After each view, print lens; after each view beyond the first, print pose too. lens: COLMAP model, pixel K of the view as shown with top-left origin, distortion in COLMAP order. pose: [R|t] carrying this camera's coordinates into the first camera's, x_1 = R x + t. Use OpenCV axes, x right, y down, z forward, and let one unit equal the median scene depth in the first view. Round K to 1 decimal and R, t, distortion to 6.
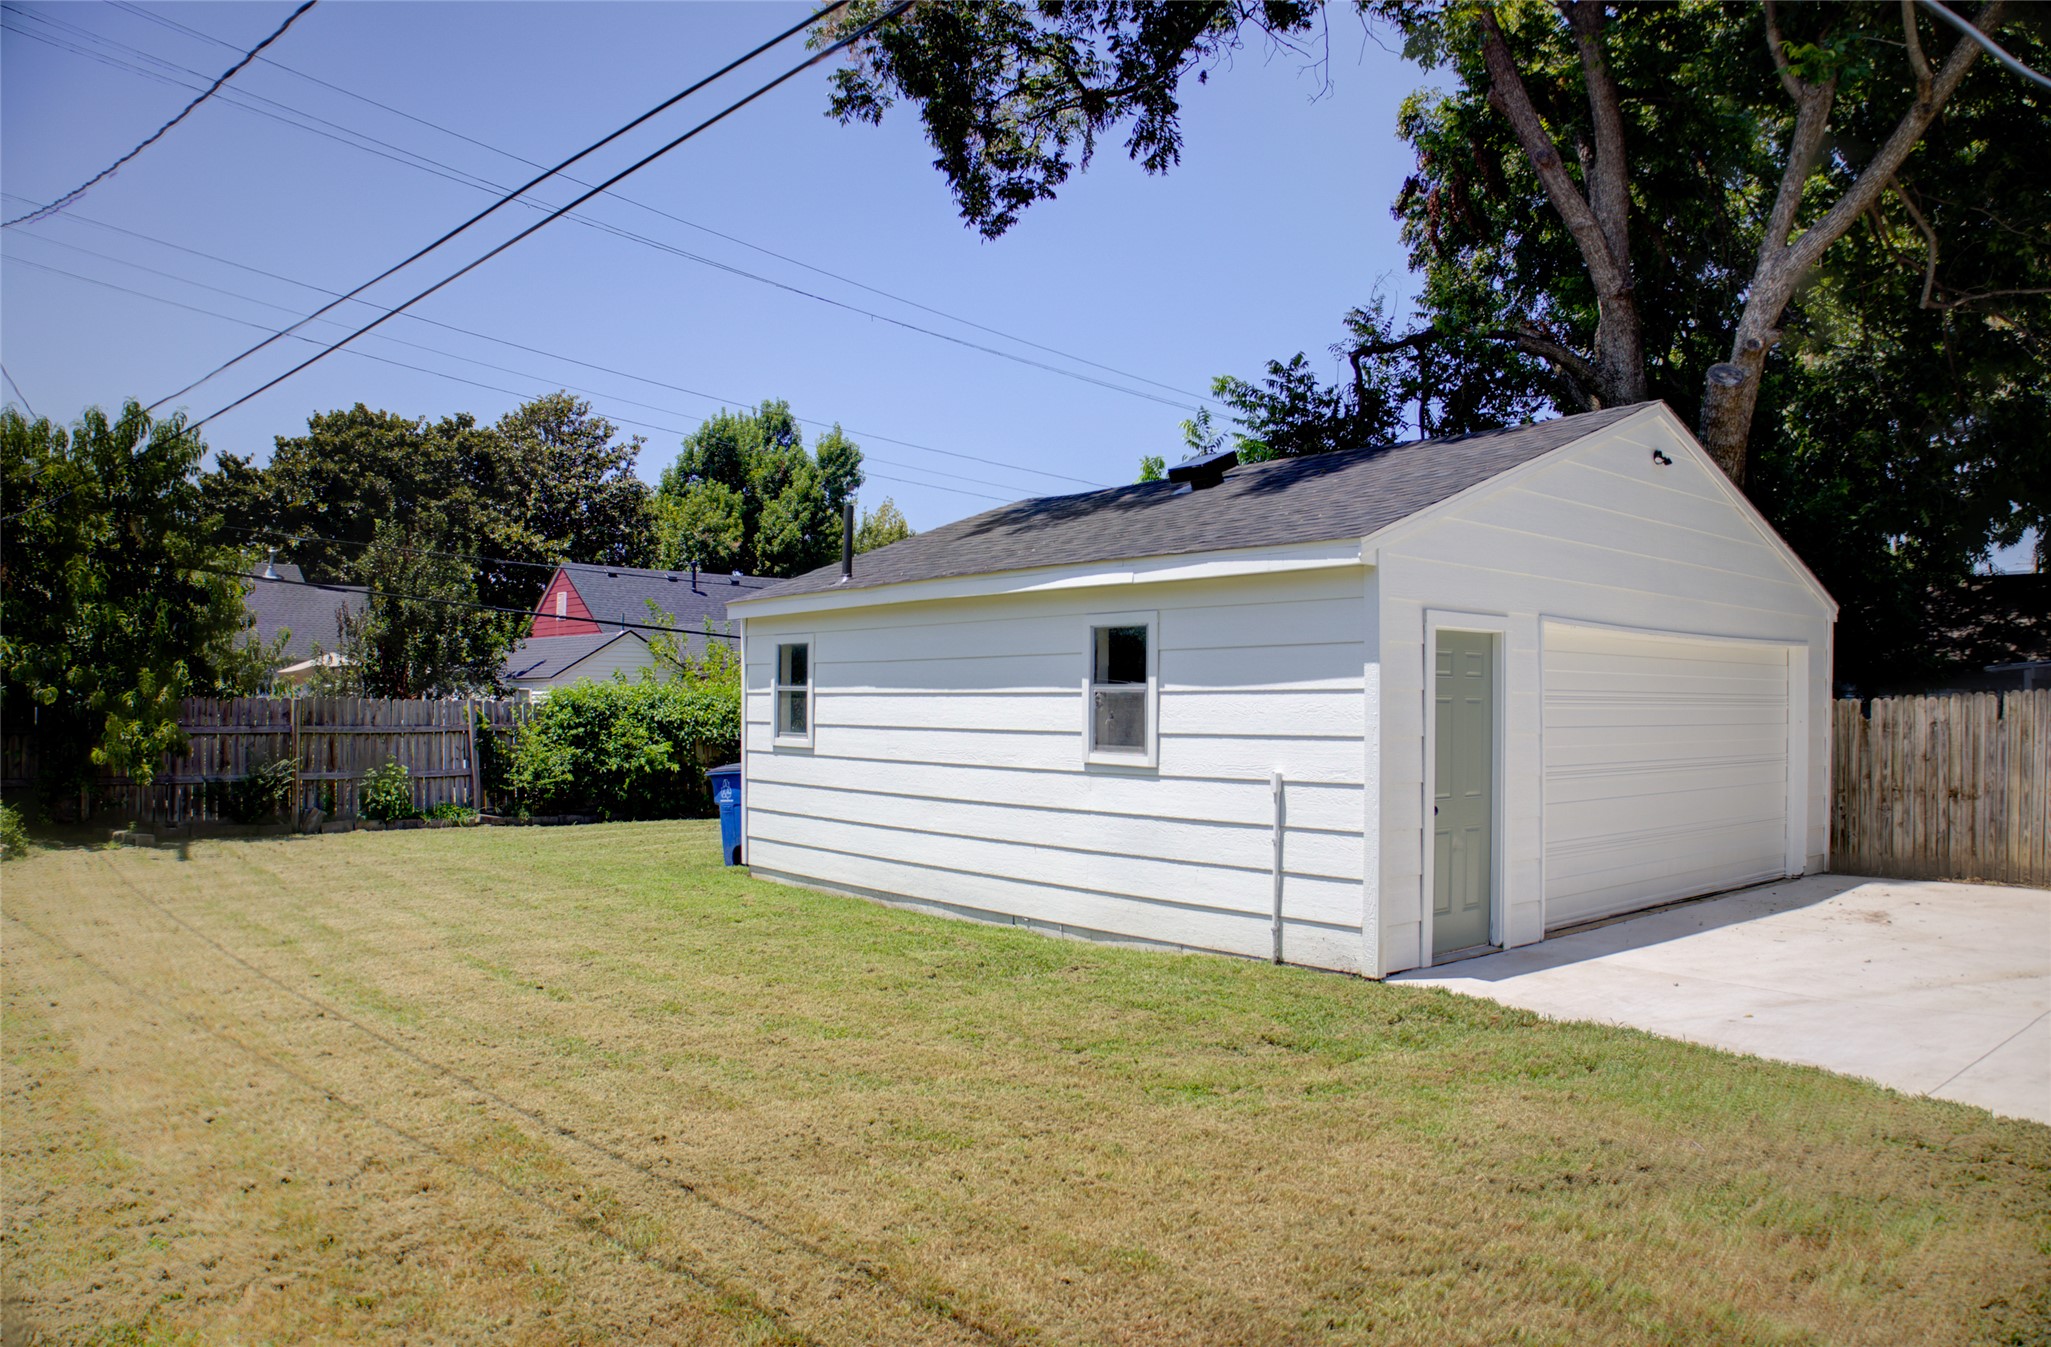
lens RADIAL K [[1400.1, 0, 1025.5], [0, 1400.1, 673.5], [0, 0, 1]] dist [-0.105419, 0.021265]
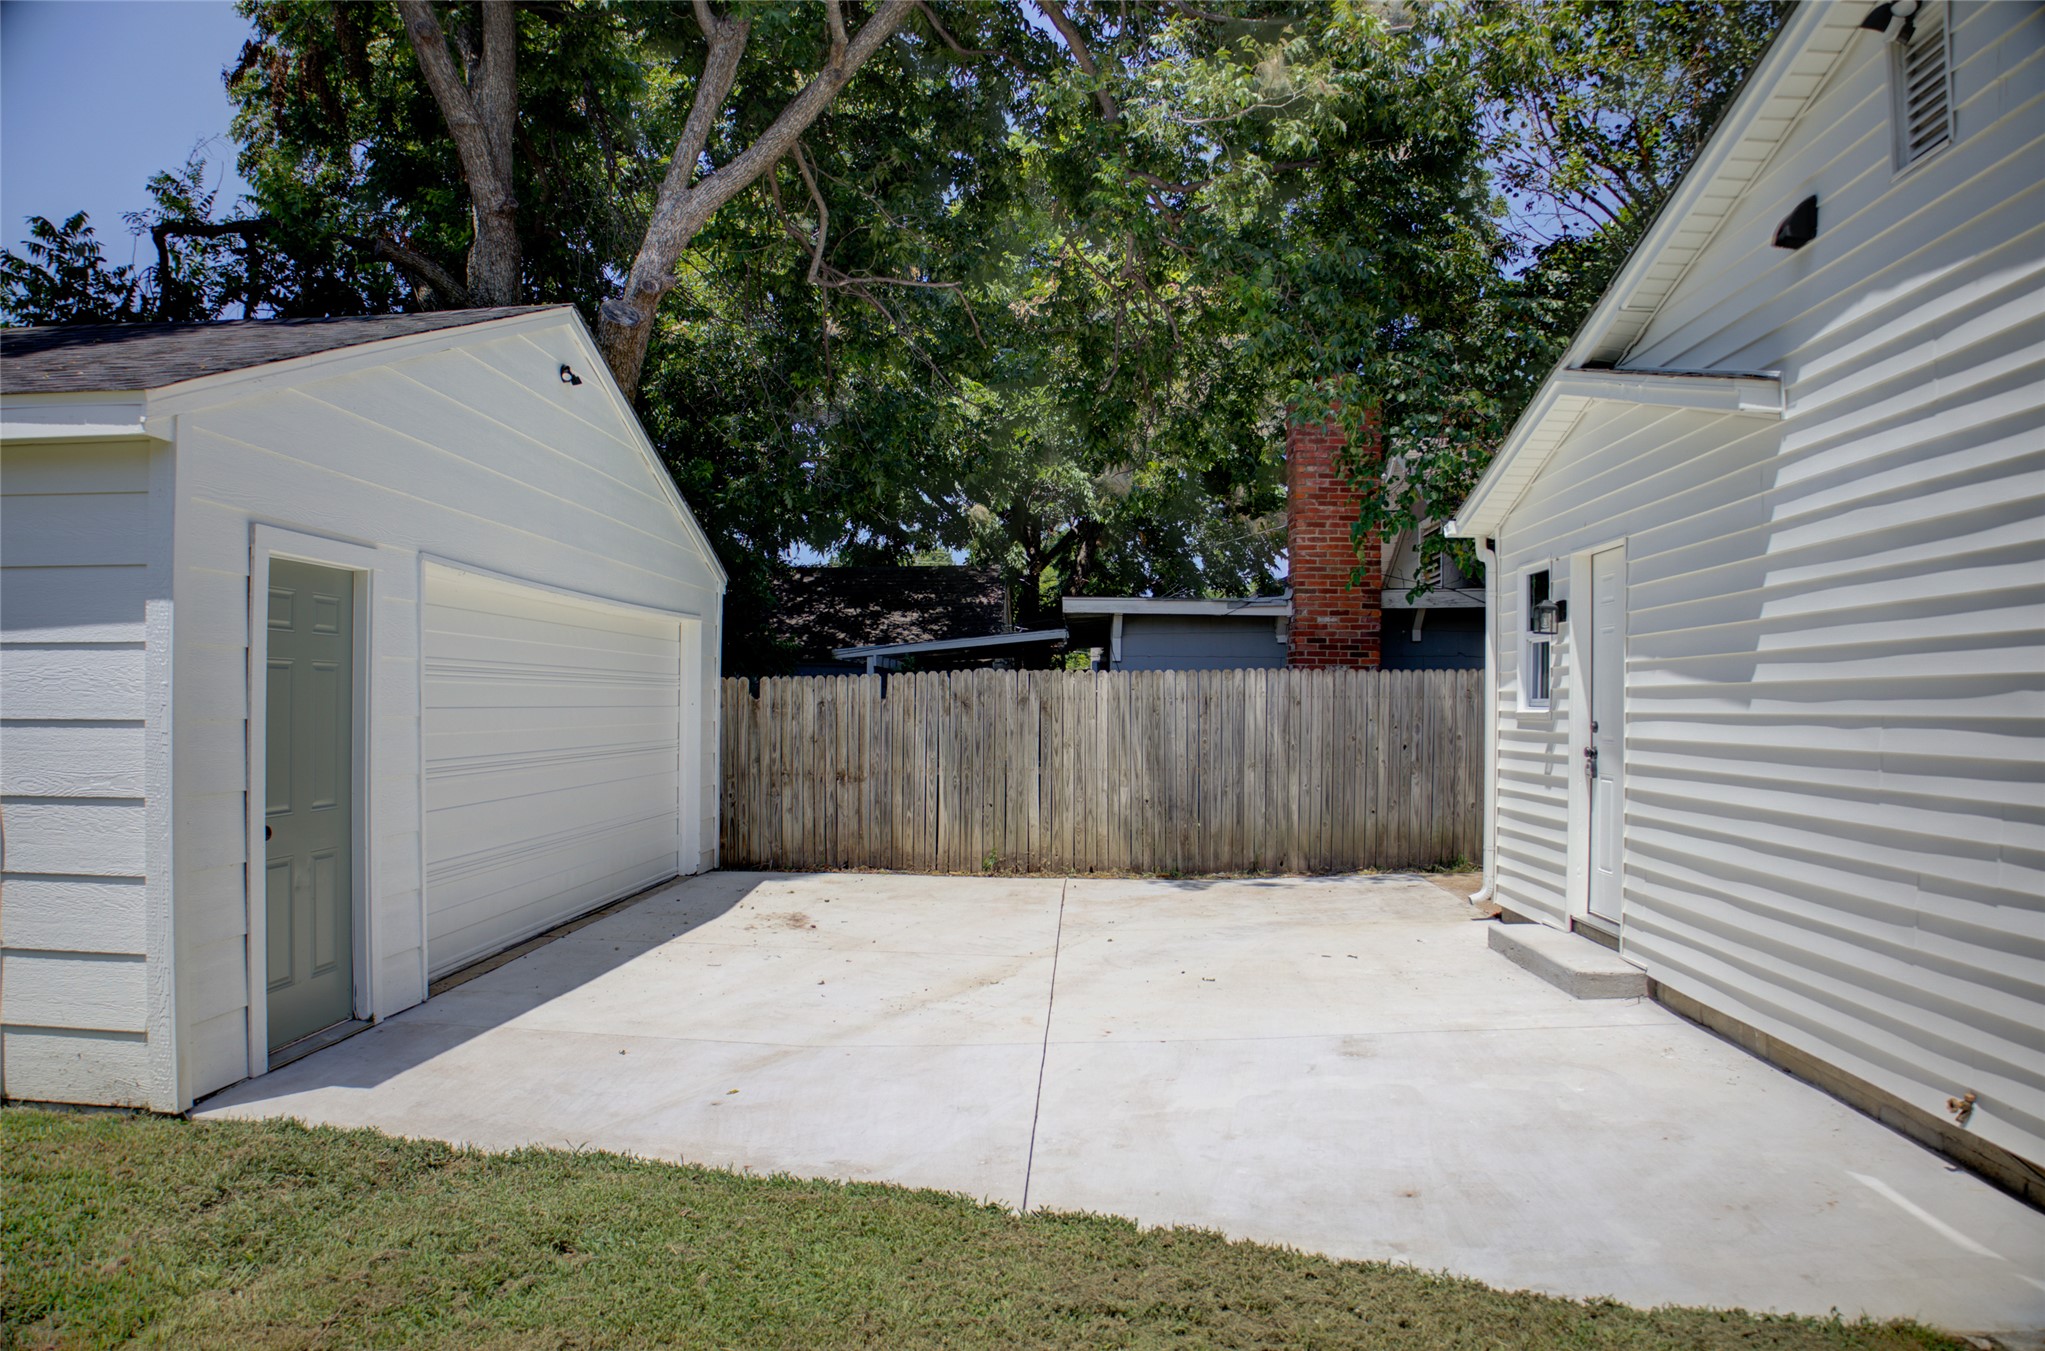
lens RADIAL K [[1365.8, 0, 1022.5], [0, 1365.8, 675.5], [0, 0, 1]] dist [-0.113408, 0.029401]
pose [[0.680246, 0.008623, 0.732933, 0.052267], [-0.015459, 0.999877, 0.002584, 0.010956], [-0.732821, -0.013088, 0.680296, 0.202908]]
